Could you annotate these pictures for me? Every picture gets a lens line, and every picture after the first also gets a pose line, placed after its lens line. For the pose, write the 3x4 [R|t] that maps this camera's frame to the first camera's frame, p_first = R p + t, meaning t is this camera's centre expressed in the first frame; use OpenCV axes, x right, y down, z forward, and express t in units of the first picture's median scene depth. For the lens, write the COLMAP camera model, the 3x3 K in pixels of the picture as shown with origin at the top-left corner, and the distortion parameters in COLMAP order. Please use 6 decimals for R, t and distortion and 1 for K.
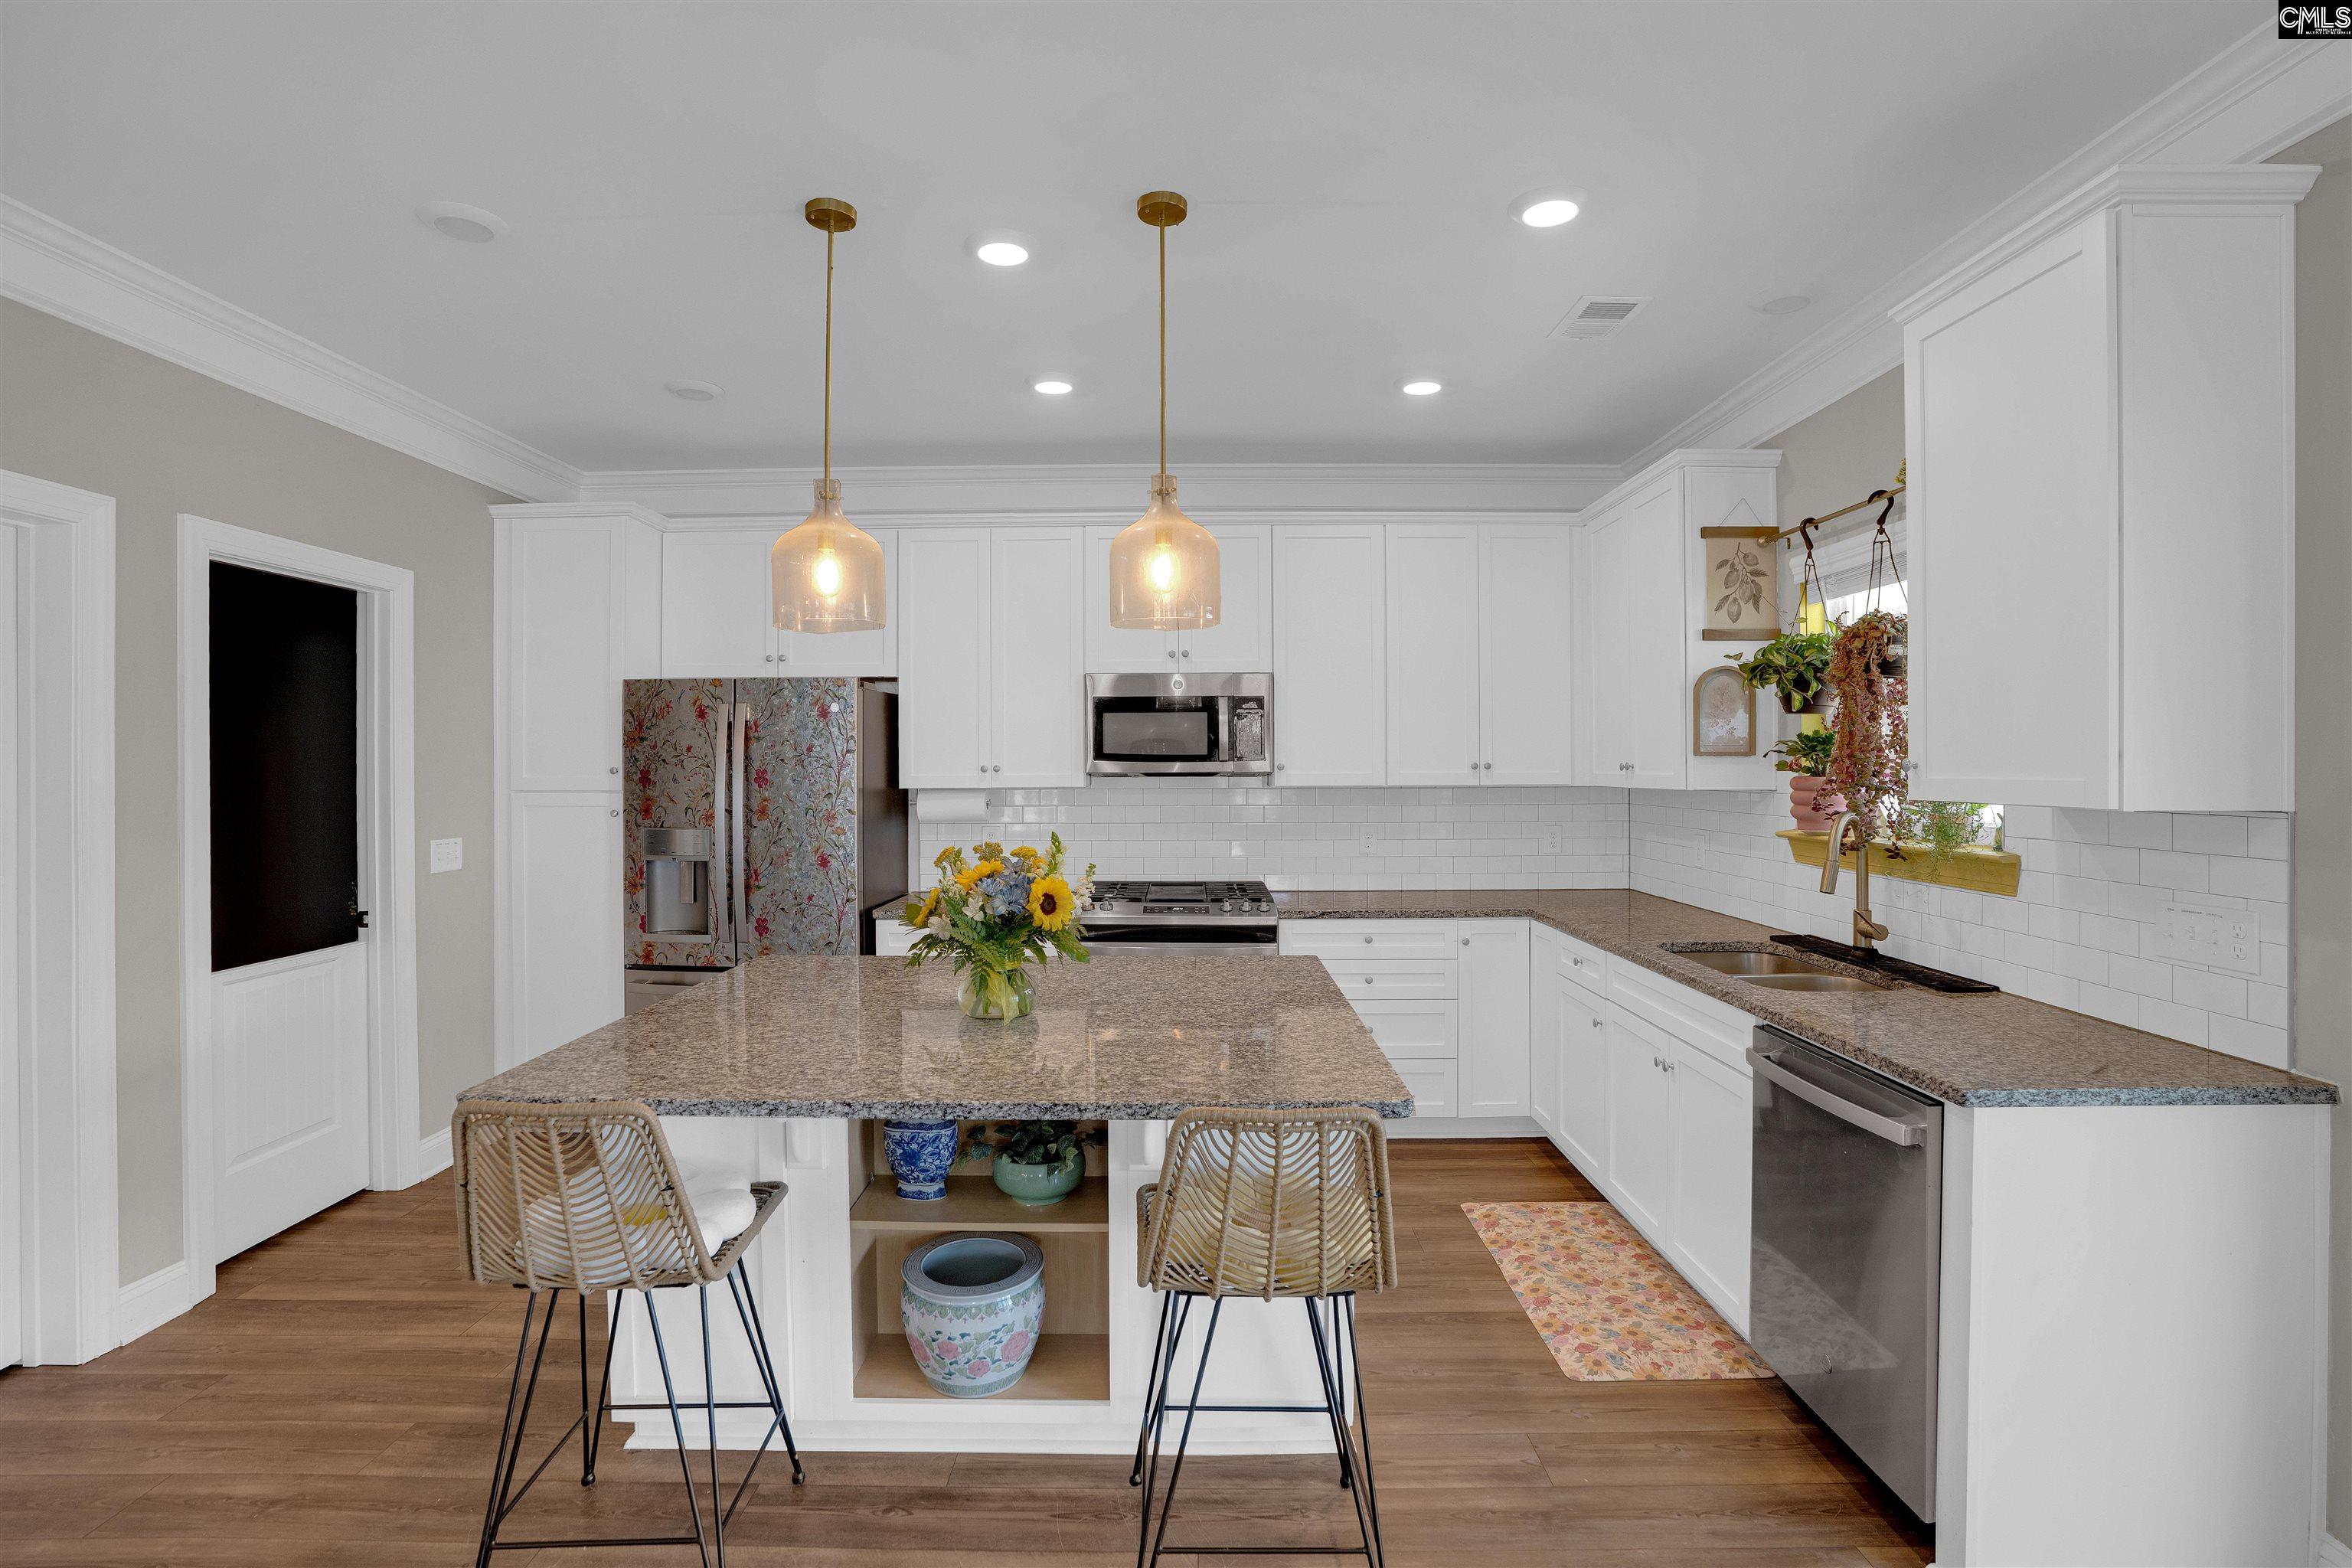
lens RADIAL K [[1086.3, 0, 1154.8], [0, 1086.3, 775.4], [0, 0, 1]] dist [-0.062595, 0.008518]
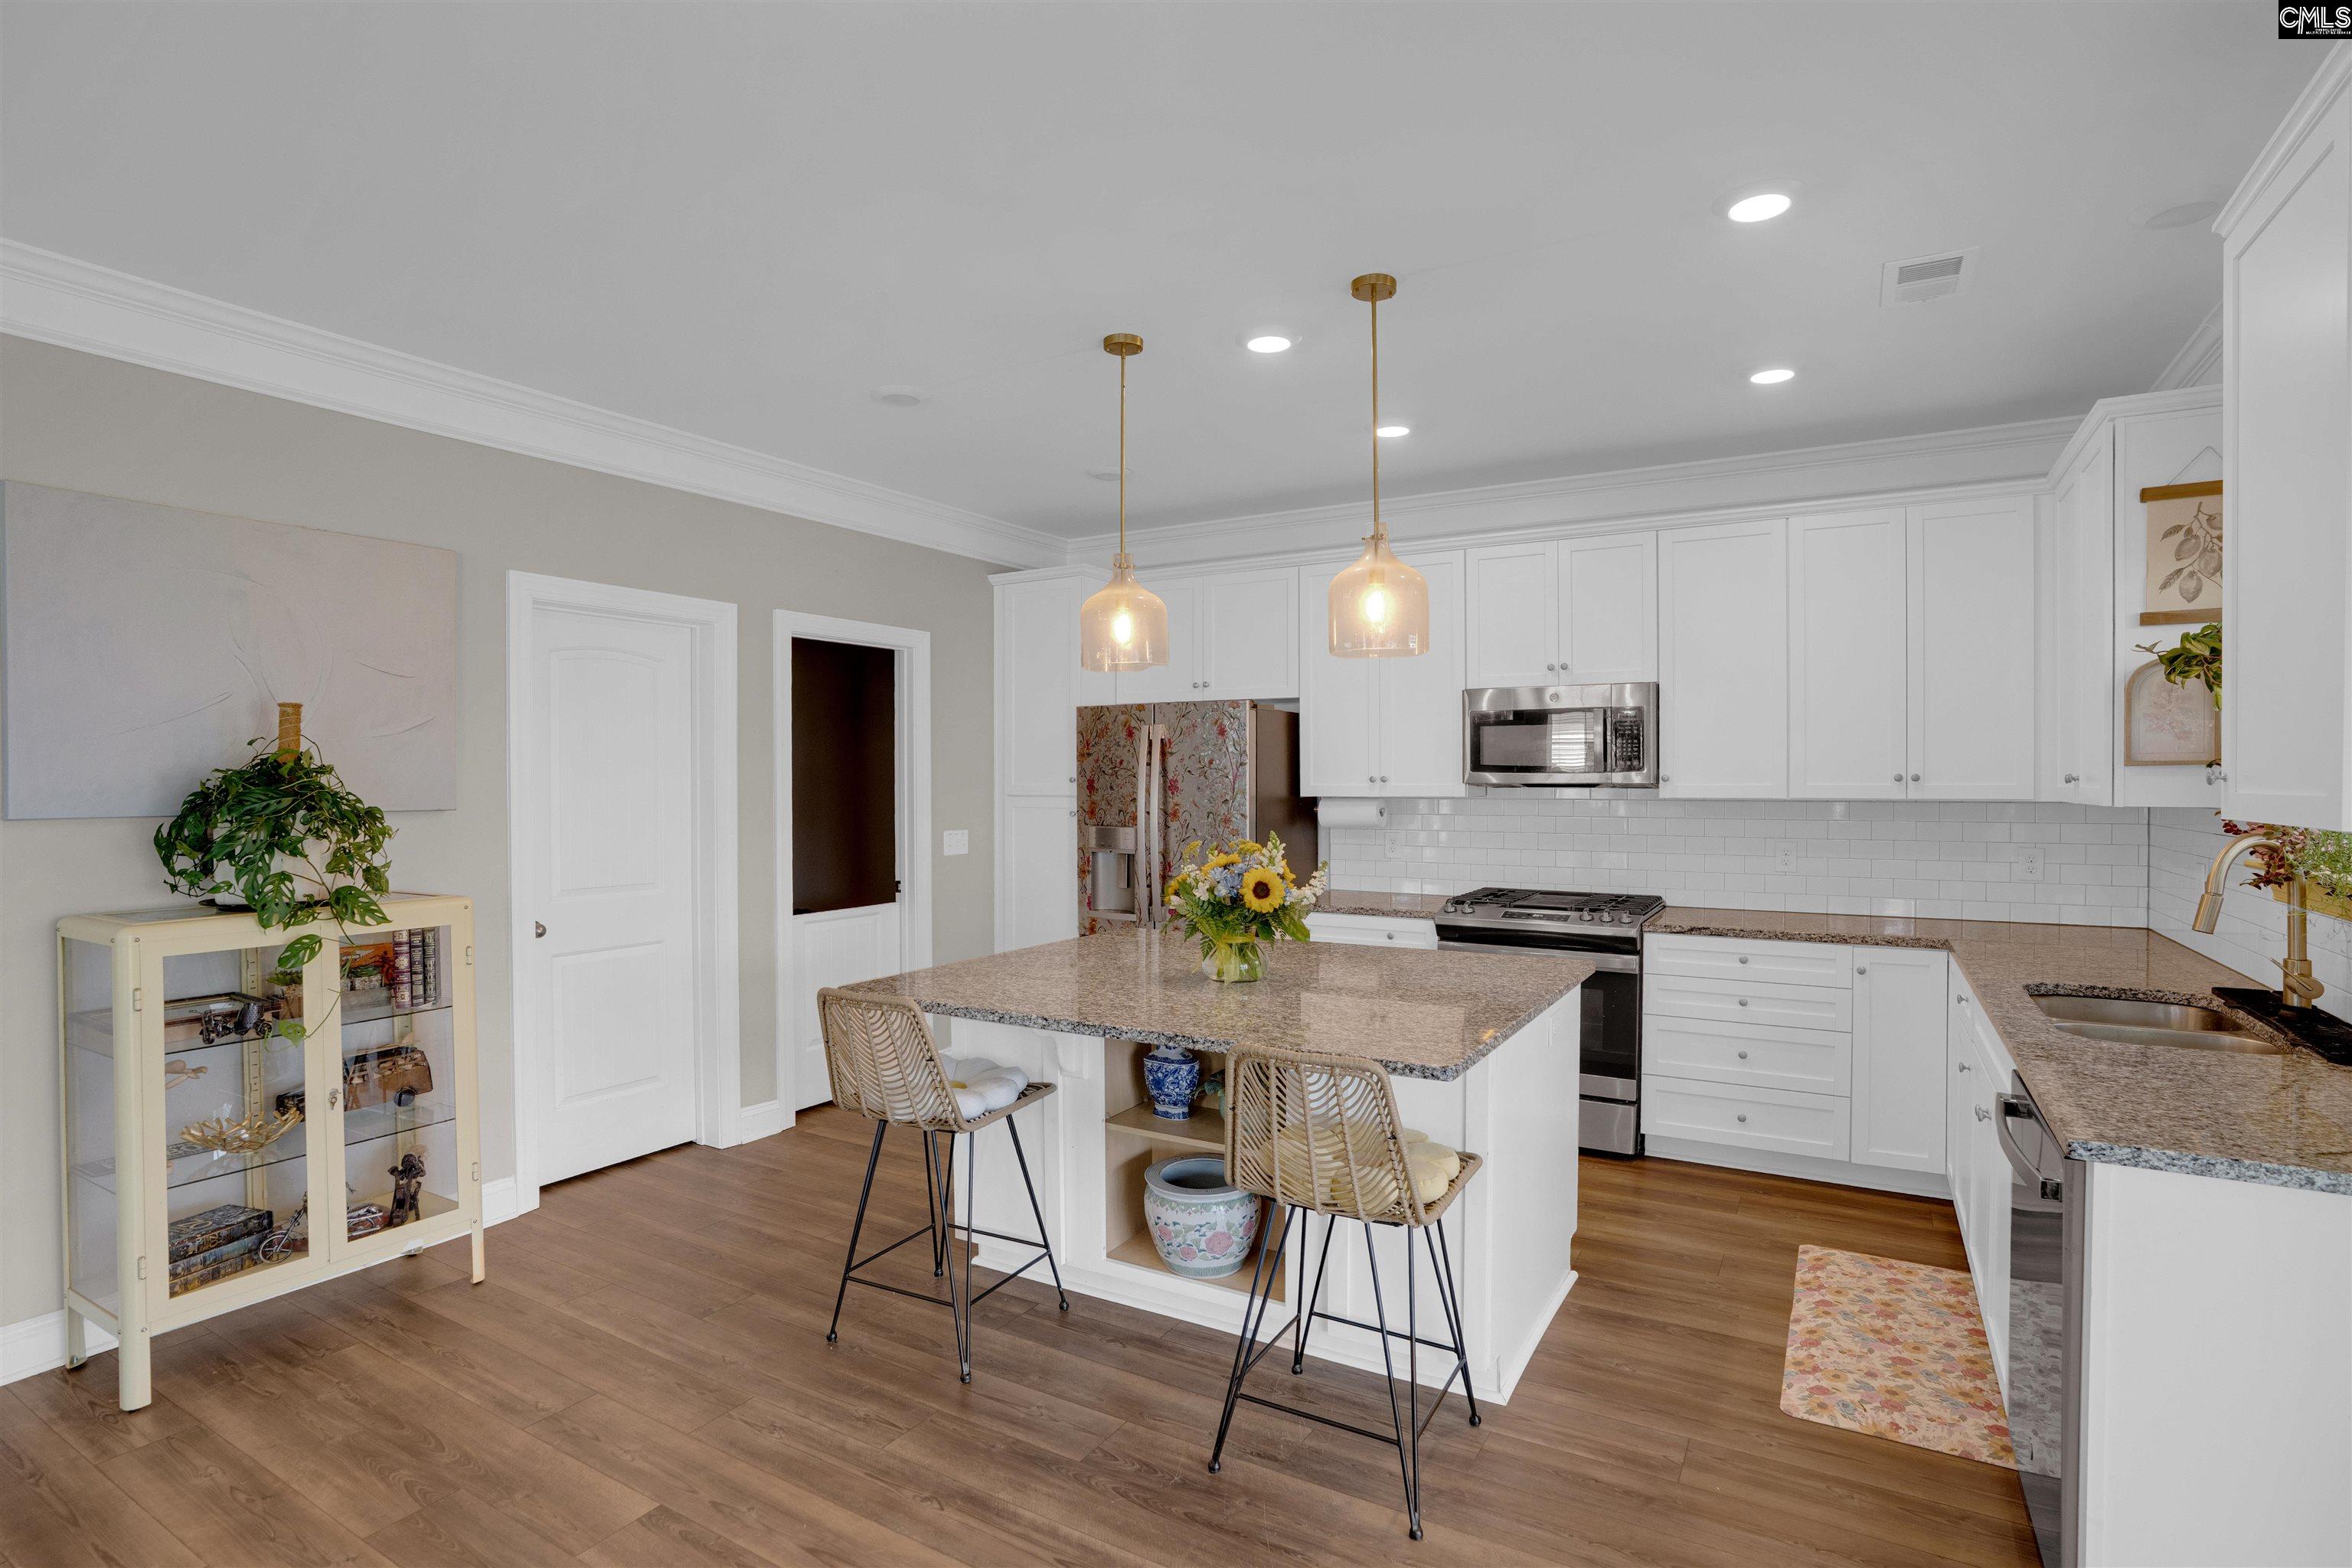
lens RADIAL K [[1086.3, 0, 1177.3], [0, 1086.3, 801.2], [0, 0, 1]] dist [-0.062595, 0.008518]
pose [[0.873537, 0.011066, -0.486633, 0.282158], [-0.004563, 0.999884, 0.014546, 0.001281], [0.486737, -0.010486, 0.873486, -0.074861]]
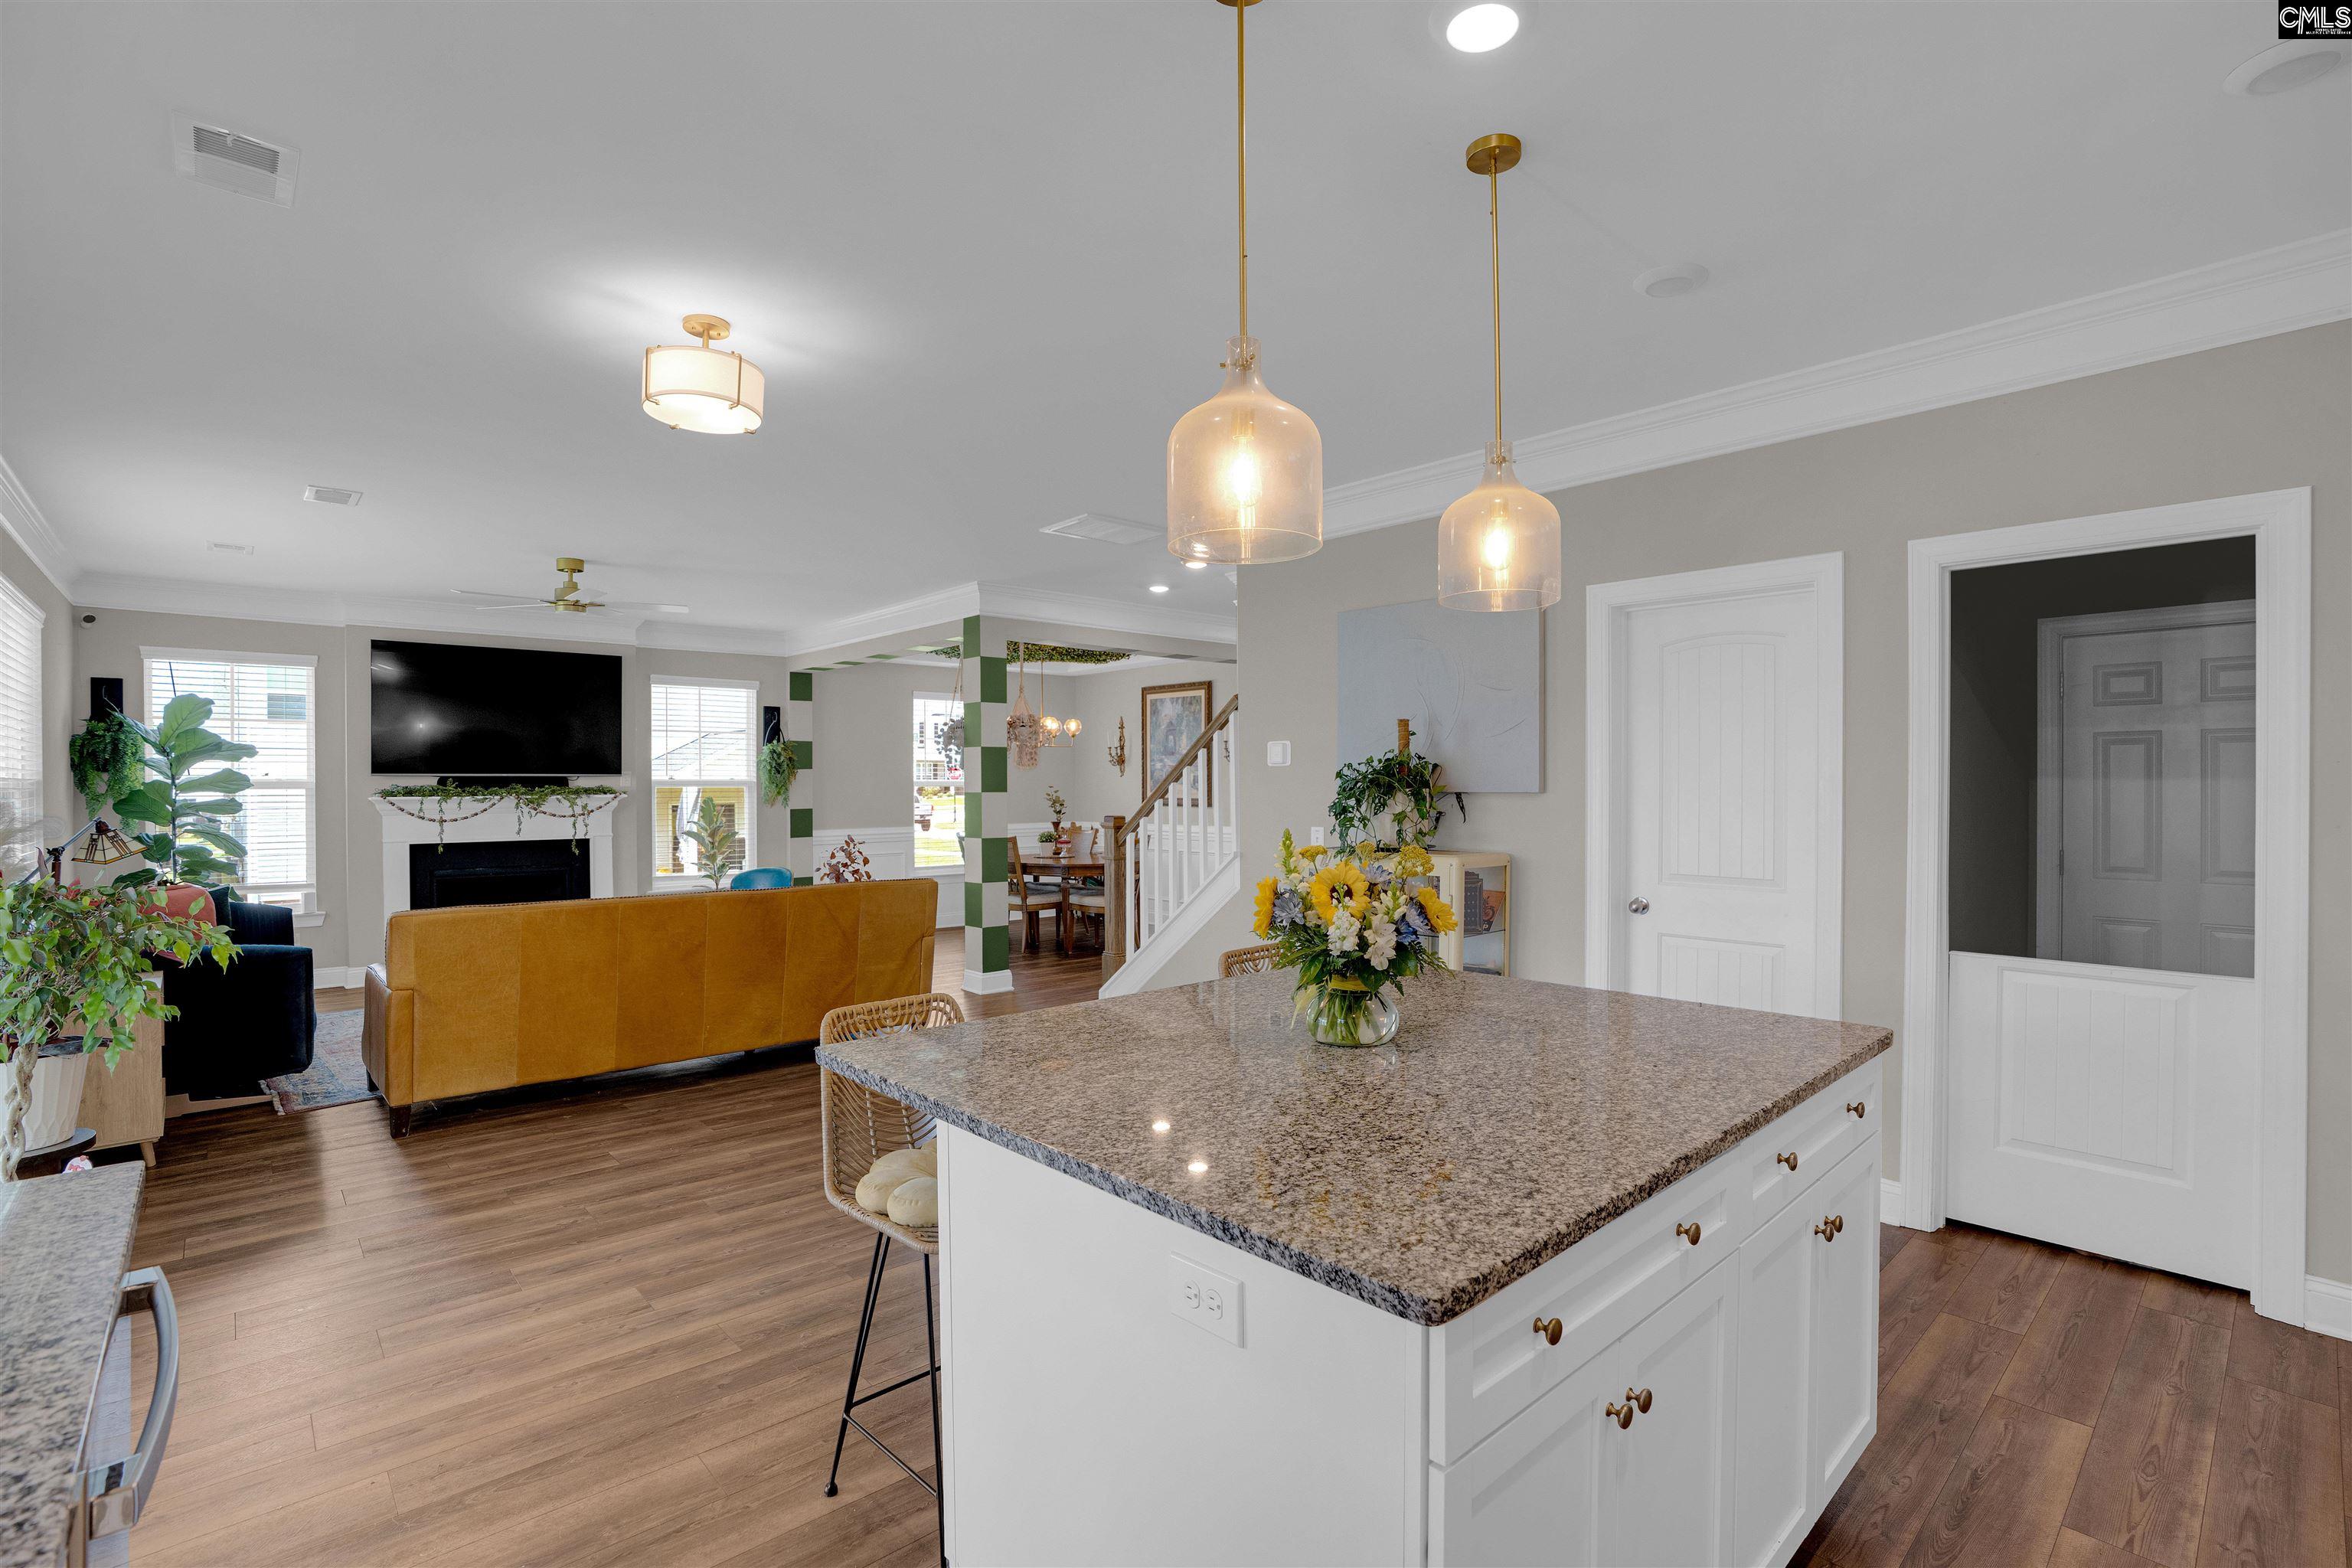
lens RADIAL K [[1086.3, 0, 1162.2], [0, 1086.3, 800.4], [0, 0, 1]] dist [-0.062595, 0.008518]
pose [[-0.722499, 0.015686, -0.691194, 0.398410], [-0.000221, 0.999737, 0.022920, 0.007789], [0.691372, 0.016712, -0.722306, 1.090844]]
